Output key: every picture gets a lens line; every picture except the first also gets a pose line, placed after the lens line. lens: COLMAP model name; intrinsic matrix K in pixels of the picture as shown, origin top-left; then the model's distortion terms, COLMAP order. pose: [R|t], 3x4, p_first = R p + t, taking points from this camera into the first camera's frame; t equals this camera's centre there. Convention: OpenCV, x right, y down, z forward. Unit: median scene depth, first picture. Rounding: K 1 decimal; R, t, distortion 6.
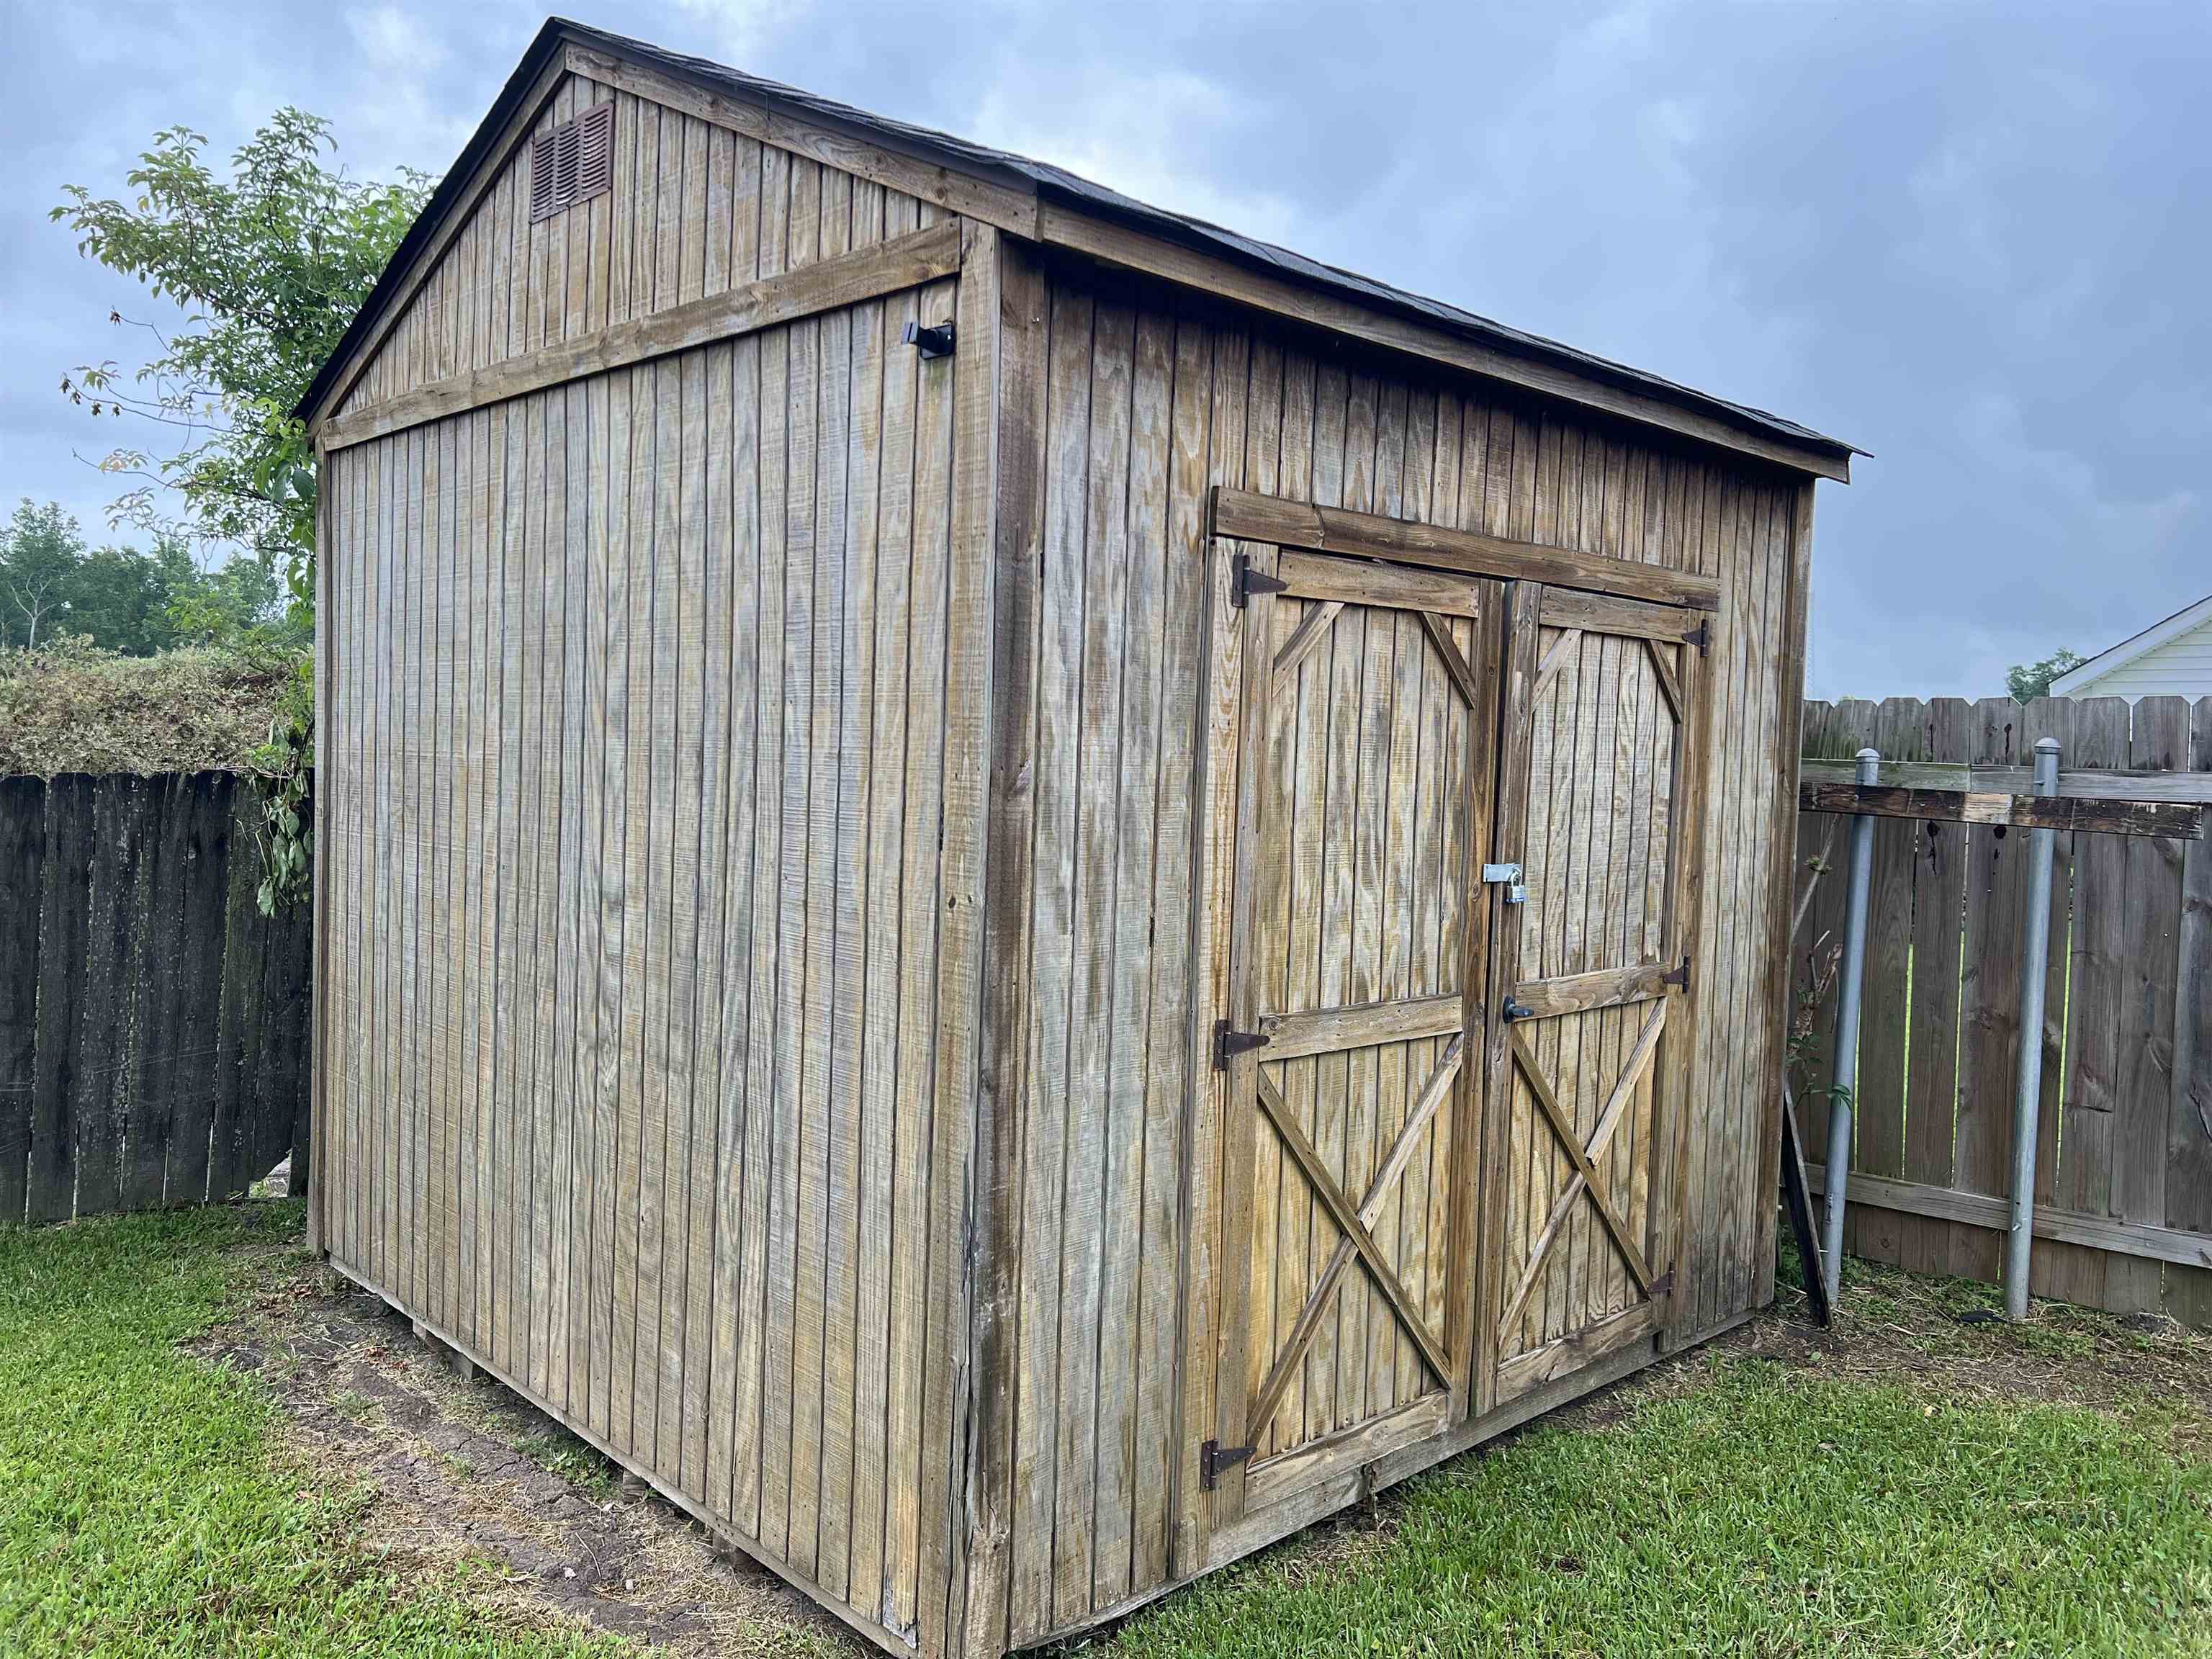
lens RADIAL K [[1654.4, 0, 1106.0], [0, 1654.4, 829.5], [0, 0, 1]] dist [0.136358, -0.169435]
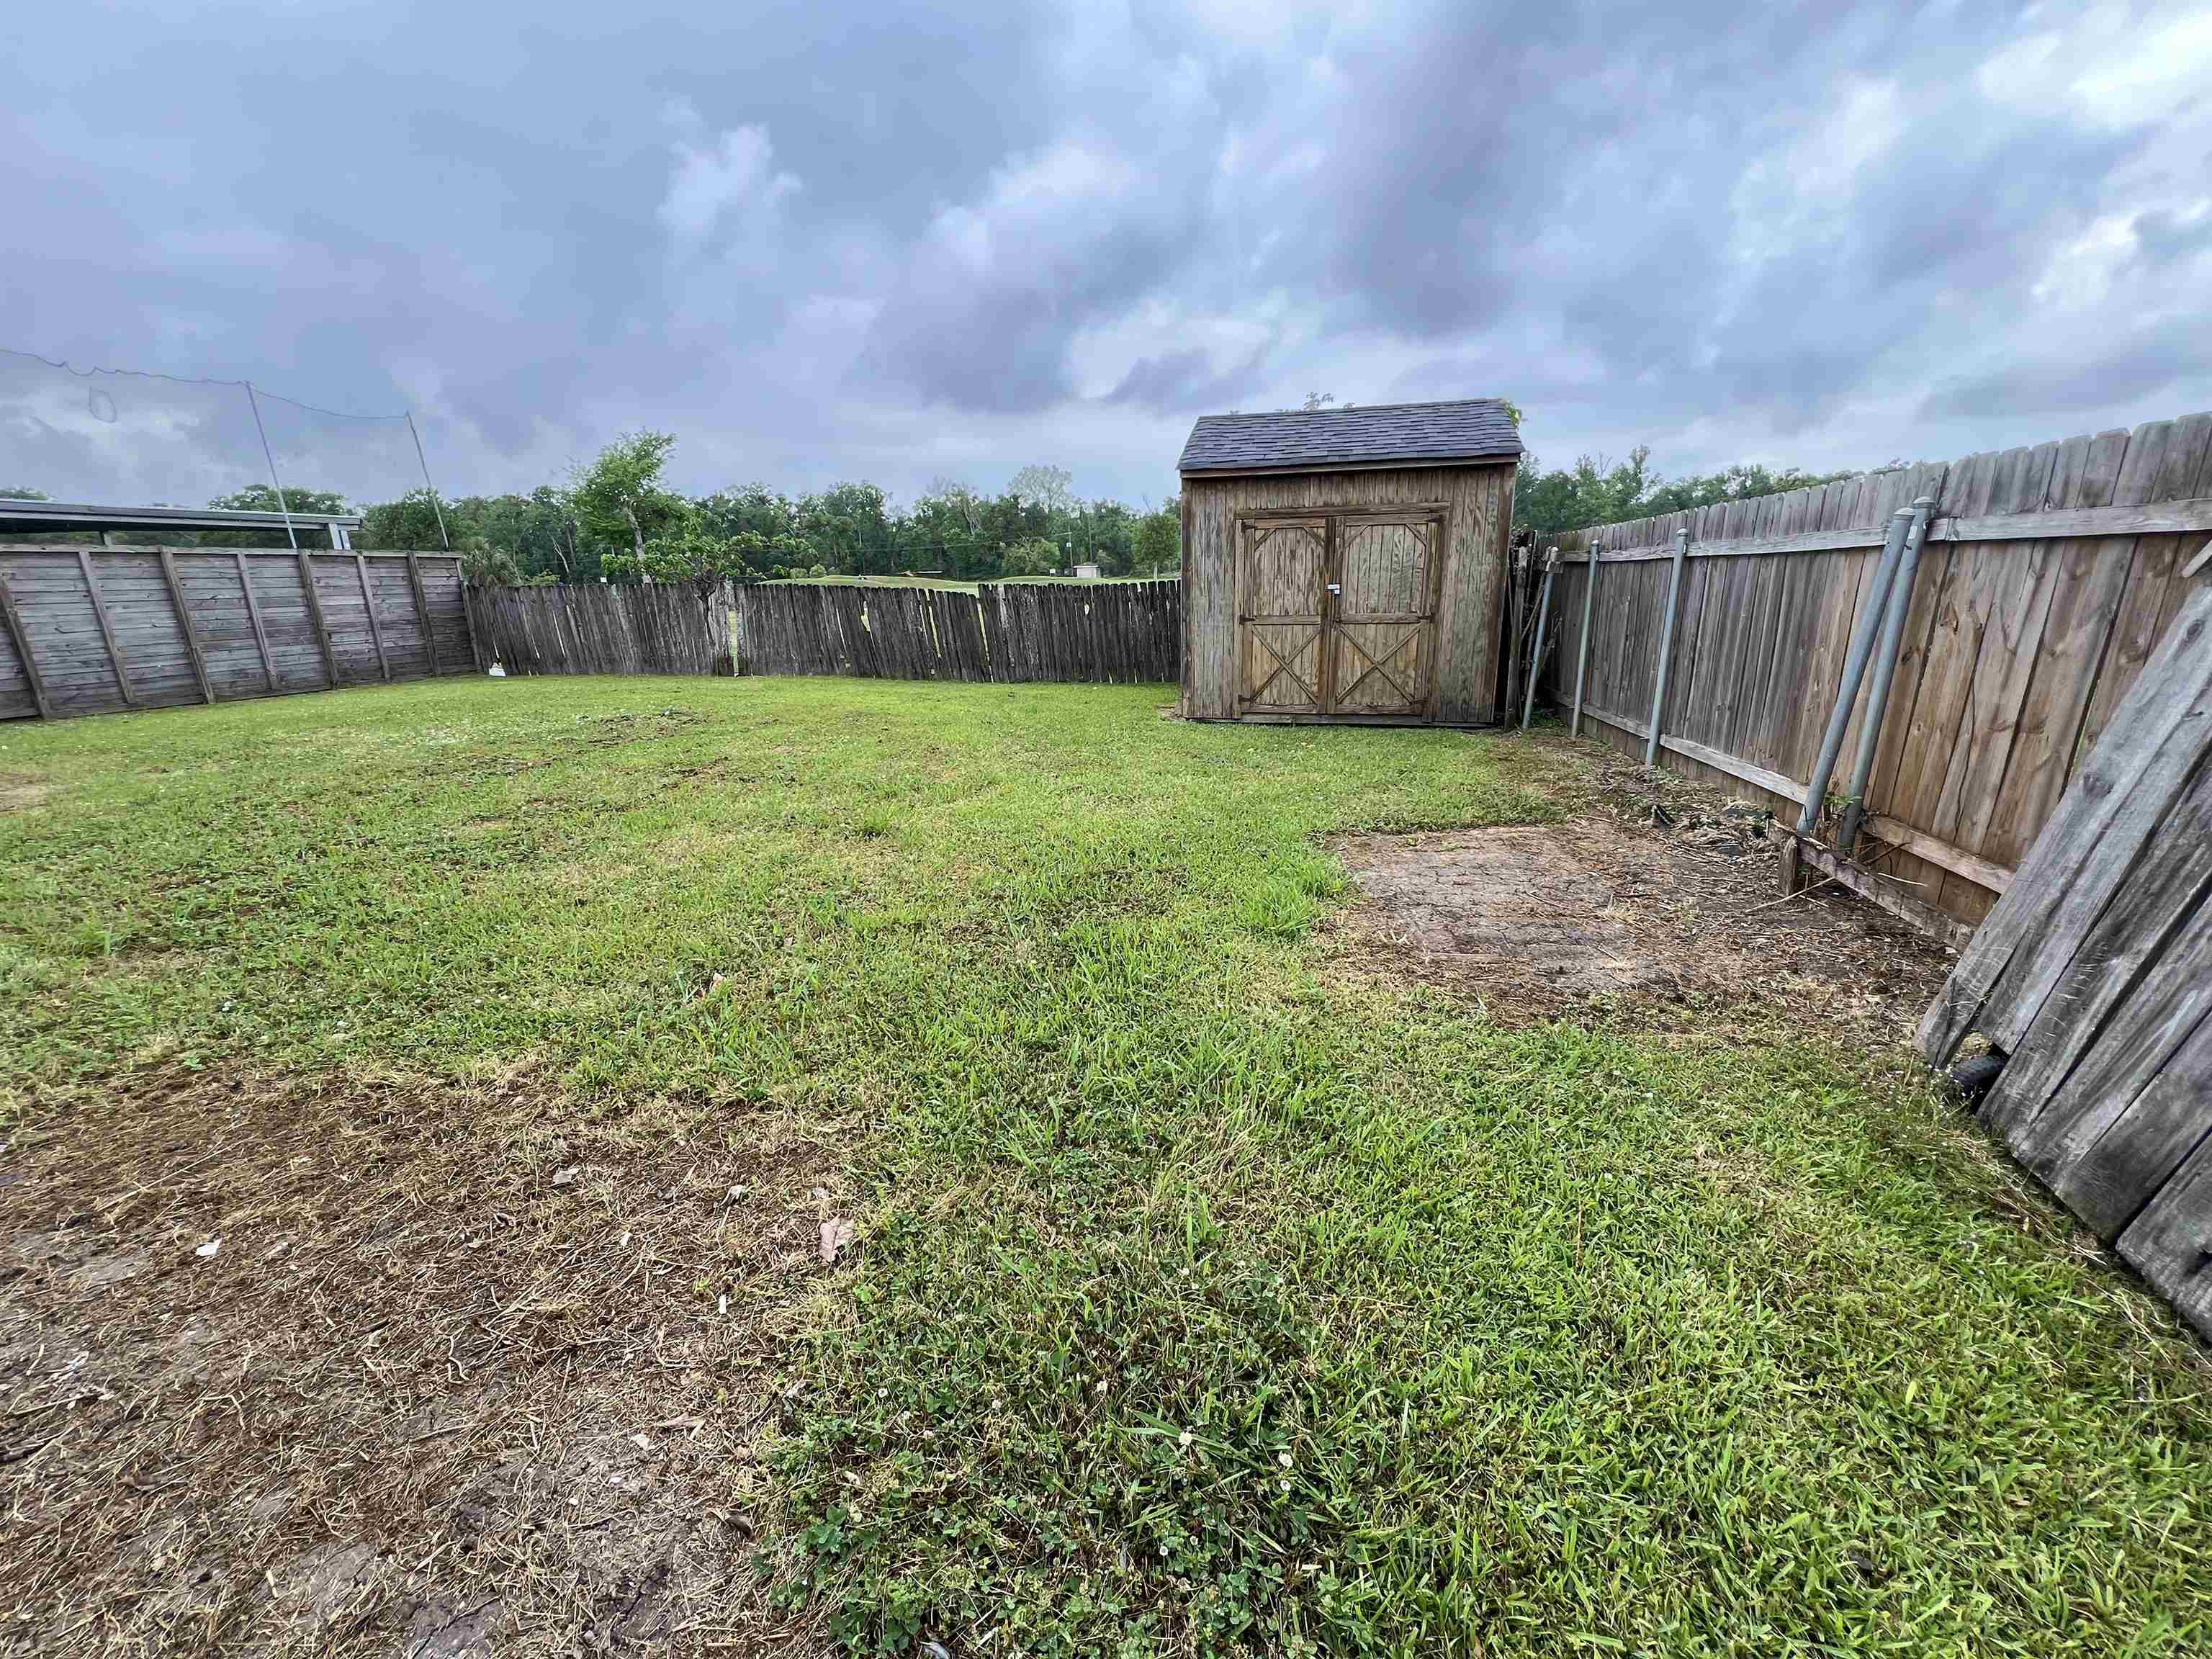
lens RADIAL K [[886.3, 0, 1105.3], [0, 886.3, 823.8], [0, 0, 1]] dist [-0.002704, 0.001265]
pose [[0.542341, 0.189117, -0.818597, 2.077987], [-0.003905, 0.974893, 0.222638, 0.126269], [0.840149, -0.117549, 0.529463, -0.854899]]
